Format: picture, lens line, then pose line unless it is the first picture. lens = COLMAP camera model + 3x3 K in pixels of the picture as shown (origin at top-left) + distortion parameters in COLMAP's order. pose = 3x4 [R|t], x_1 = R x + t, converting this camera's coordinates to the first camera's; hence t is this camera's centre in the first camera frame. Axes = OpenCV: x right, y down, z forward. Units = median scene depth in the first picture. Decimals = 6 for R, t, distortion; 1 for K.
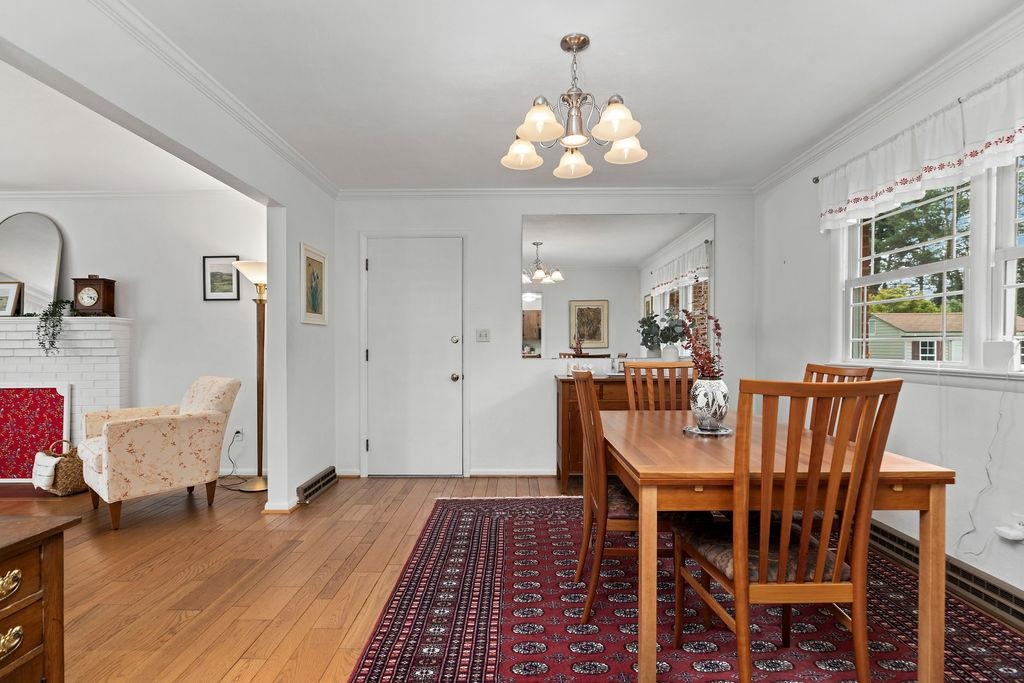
lens RADIAL K [[532.4, 0, 518.3], [0, 532.4, 350.4], [0, 0, 1]] dist [0.013343, -0.001346]
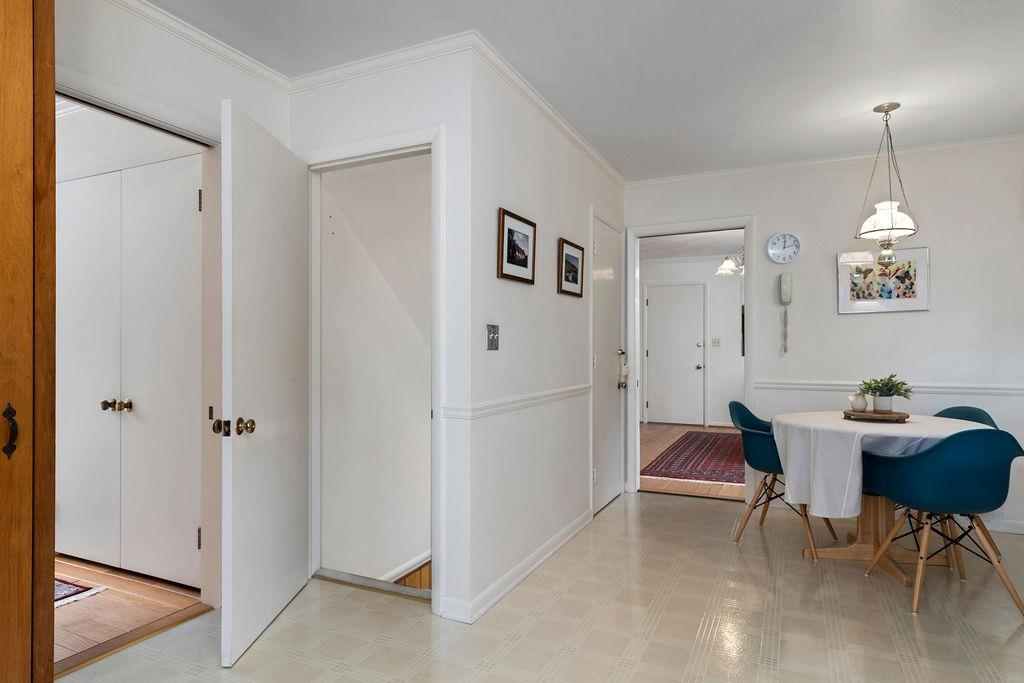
lens RADIAL K [[583.2, 0, 513.6], [0, 583.2, 342.0], [0, 0, 1]] dist [0.003807, 0.000356]
pose [[0.912346, 0.002510, -0.409412, 0.104657], [-0.010628, 0.999789, -0.017554, 0.009456], [0.409282, 0.020366, 0.912181, -0.954536]]
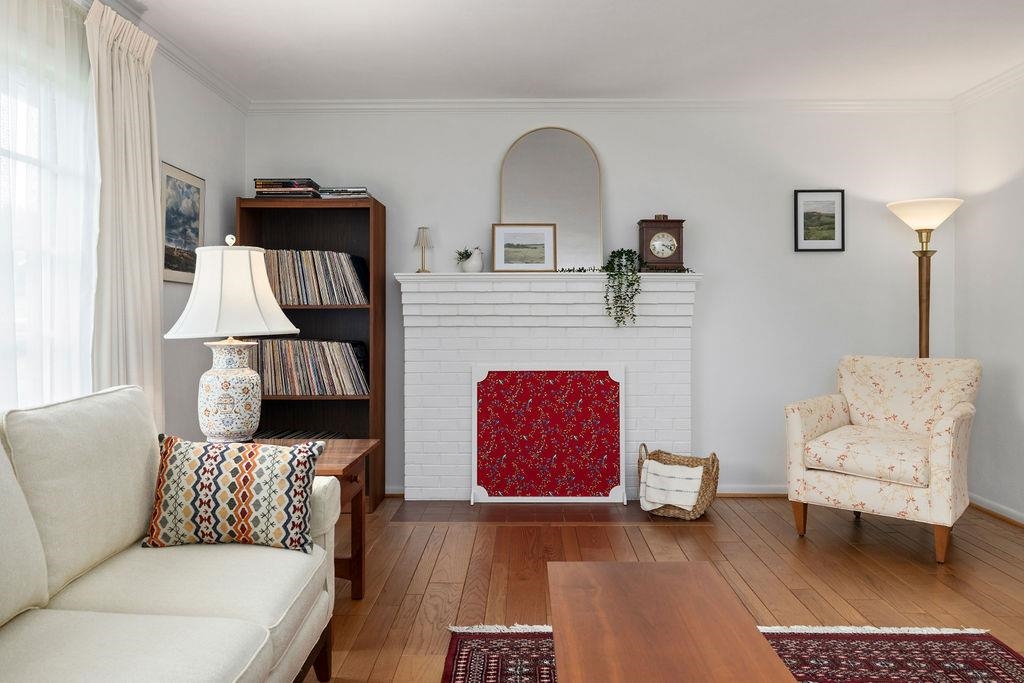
lens RADIAL K [[759.5, 0, 521.5], [0, 759.5, 303.1], [0, 0, 1]] dist [0.013084, -0.007674]
pose [[0.999827, 0.007031, 0.017201, -0.991177], [-0.006480, 0.999470, -0.031891, 0.012161], [-0.017416, 0.031775, 0.999343, -0.020100]]
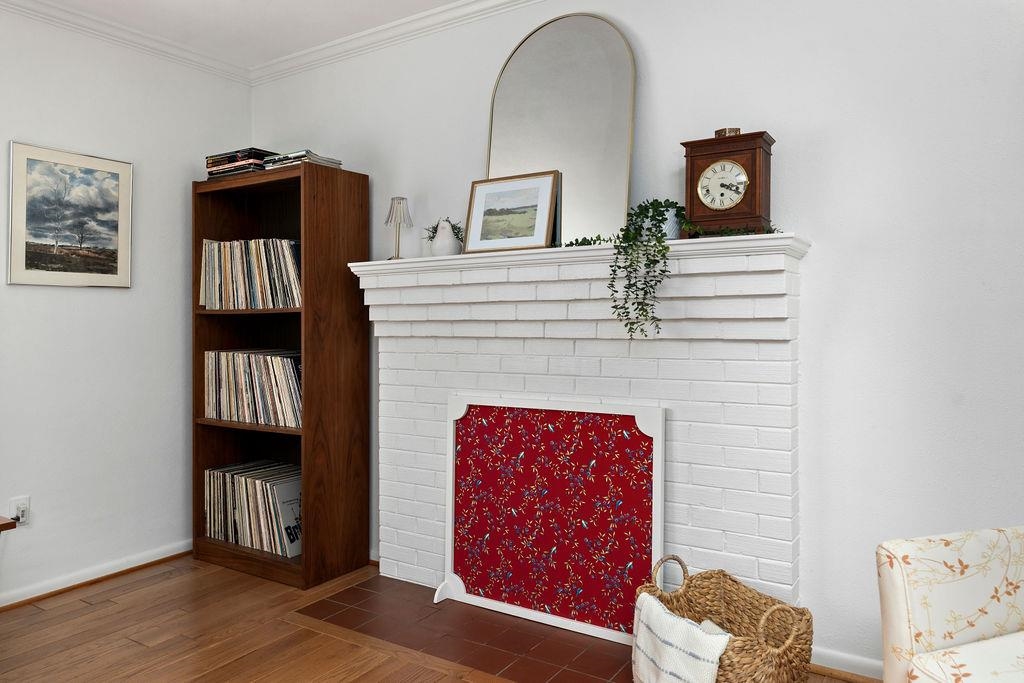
lens RADIAL K [[737.5, 0, 497.4], [0, 737.5, 319.6], [0, 0, 1]] dist [0.002306, 0.004426]
pose [[0.843278, -0.000791, -0.537477, -0.641857], [-0.004608, 0.999952, -0.008701, 0.001226], [0.537457, 0.009814, 0.843234, 0.462382]]
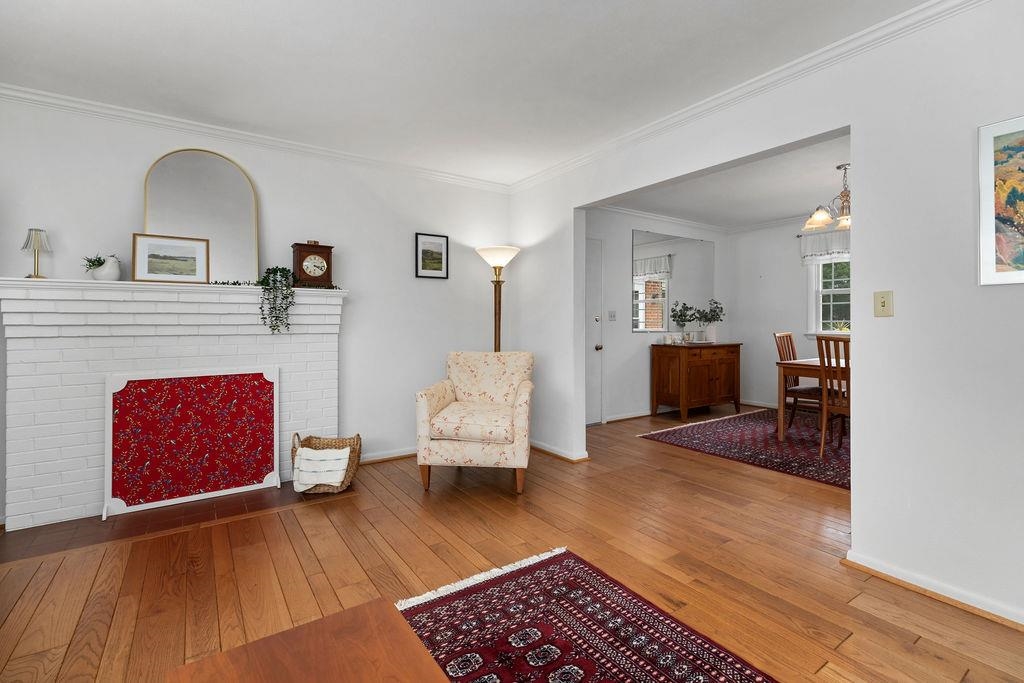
lens RADIAL K [[468.4, 0, 512.2], [0, 468.4, 318.5], [0, 0, 1]] dist [0.003978, 0.000435]
pose [[0.813069, 0.009920, 0.582083, -0.965372], [0.006490, 0.999638, -0.026102, 0.007761], [-0.582131, 0.025001, 0.812711, 0.189979]]
